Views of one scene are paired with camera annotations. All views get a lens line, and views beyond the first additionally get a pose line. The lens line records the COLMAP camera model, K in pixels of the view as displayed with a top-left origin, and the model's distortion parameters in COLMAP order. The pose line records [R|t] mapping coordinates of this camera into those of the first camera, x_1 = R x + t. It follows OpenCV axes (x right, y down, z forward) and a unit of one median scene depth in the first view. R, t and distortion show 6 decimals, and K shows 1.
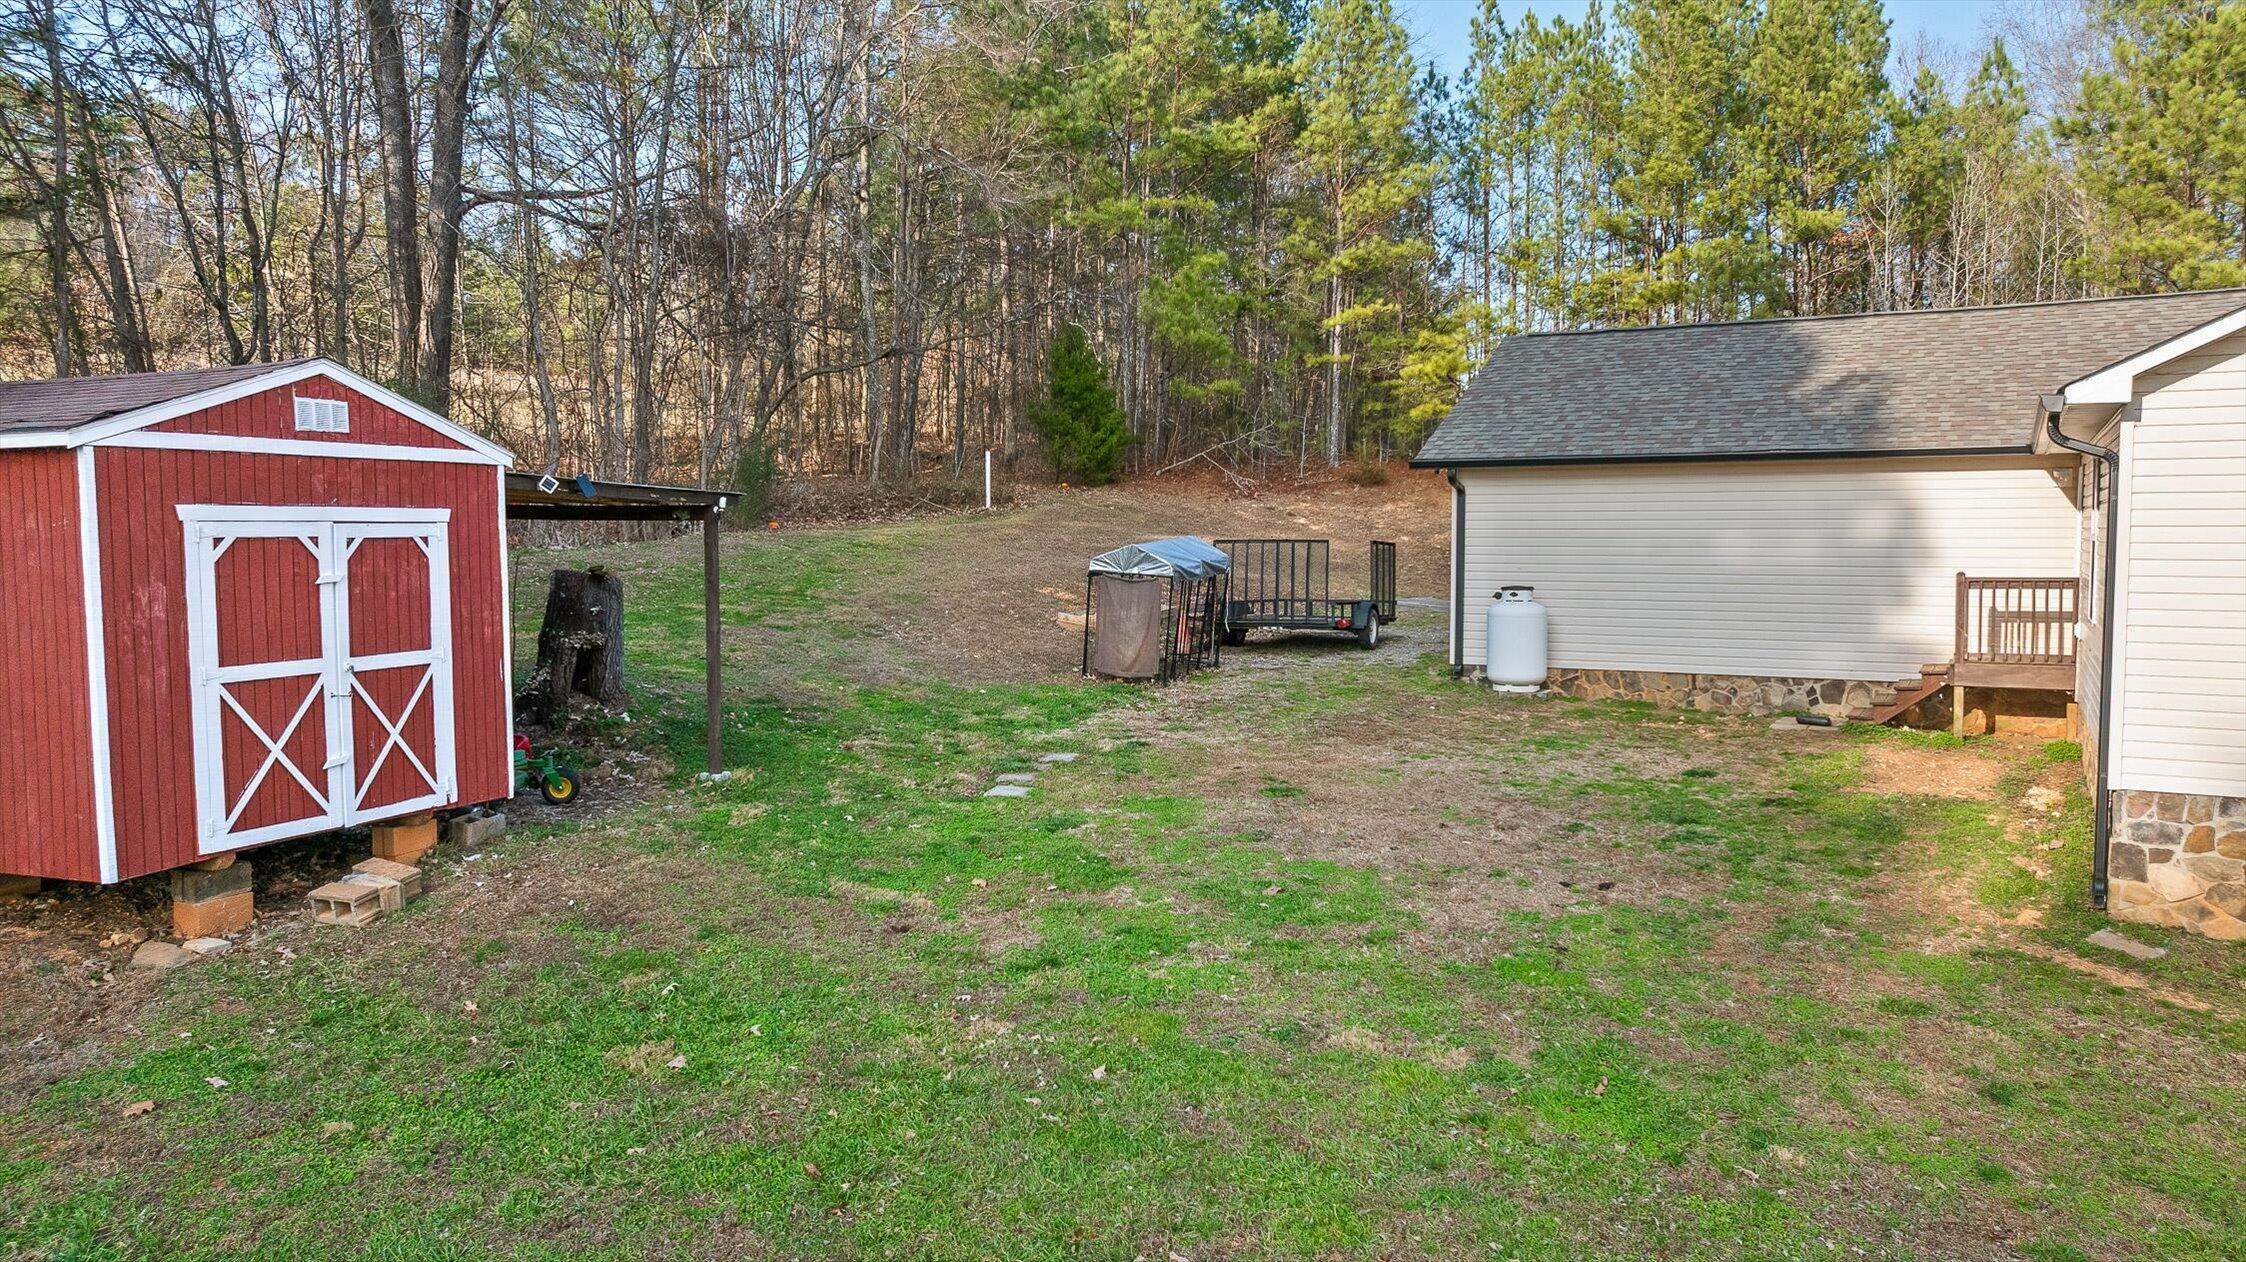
lens RADIAL K [[1603.6, 0, 1122.5], [0, 1603.6, 633.9], [0, 0, 1]] dist [-0.019657, 0.001217]
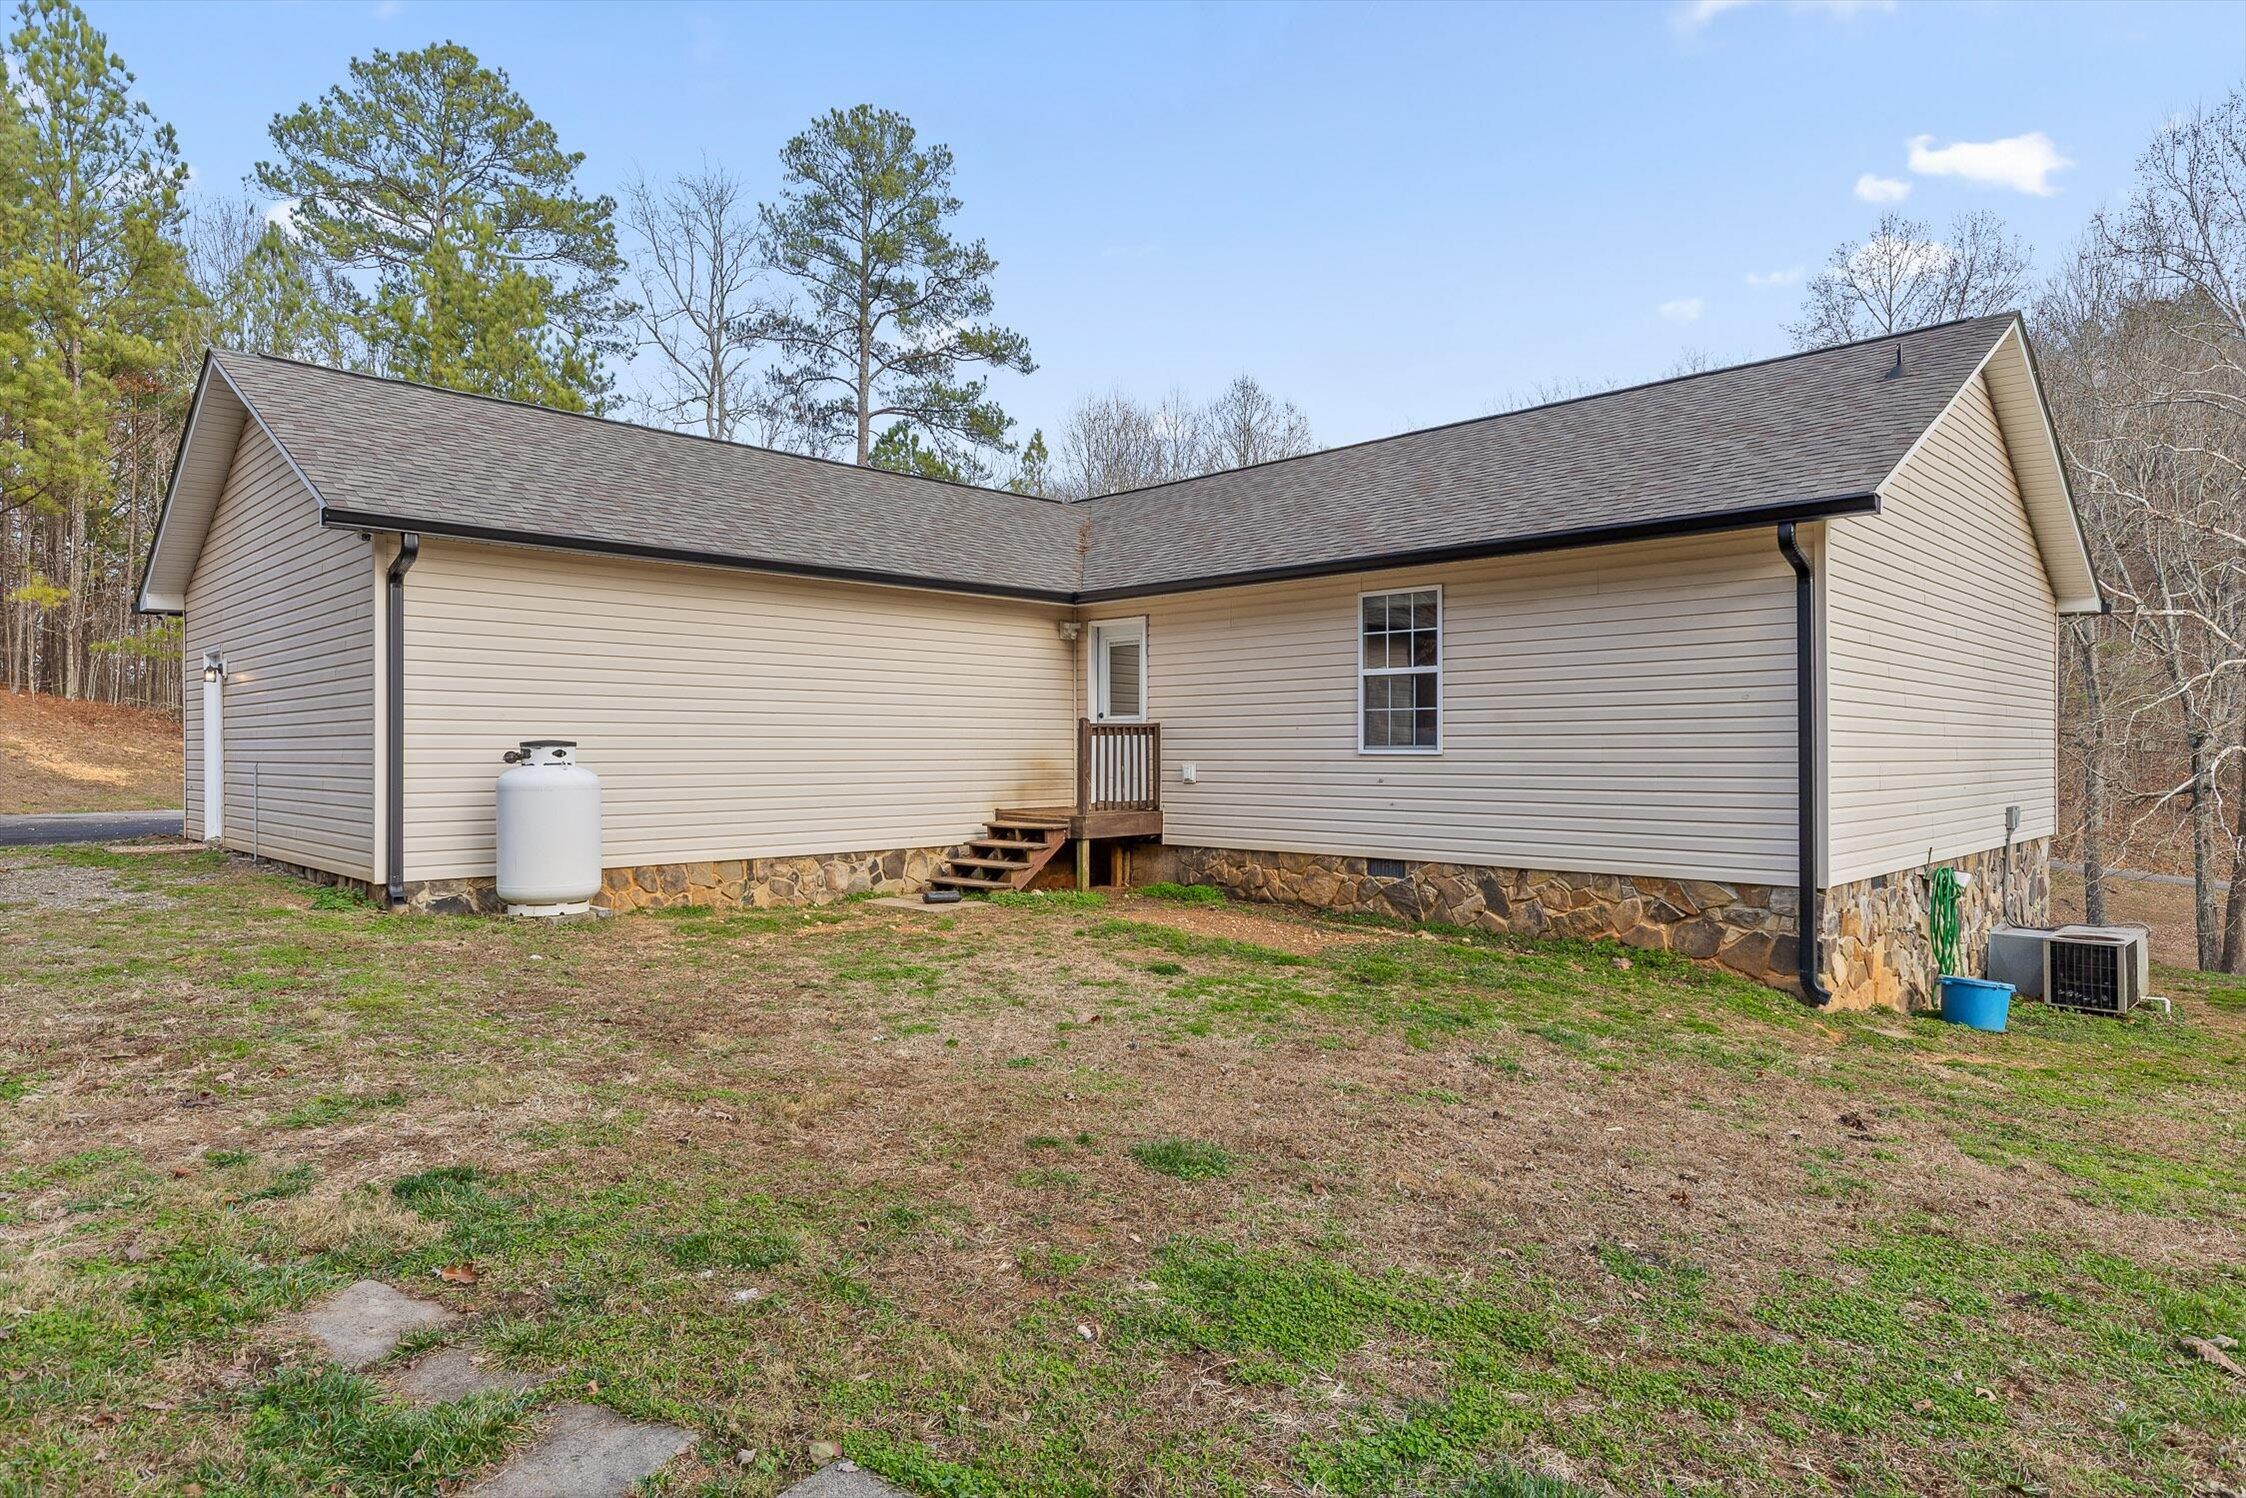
lens RADIAL K [[1230.5, 0, 1123.8], [0, 1230.5, 746.0], [0, 0, 1]] dist [-0.004537, -0.001027]
pose [[0.355597, -0.002151, 0.934637, -0.113410], [0.061620, 0.997876, -0.021148, -0.004599], [-0.932606, 0.065113, 0.354974, 0.643414]]
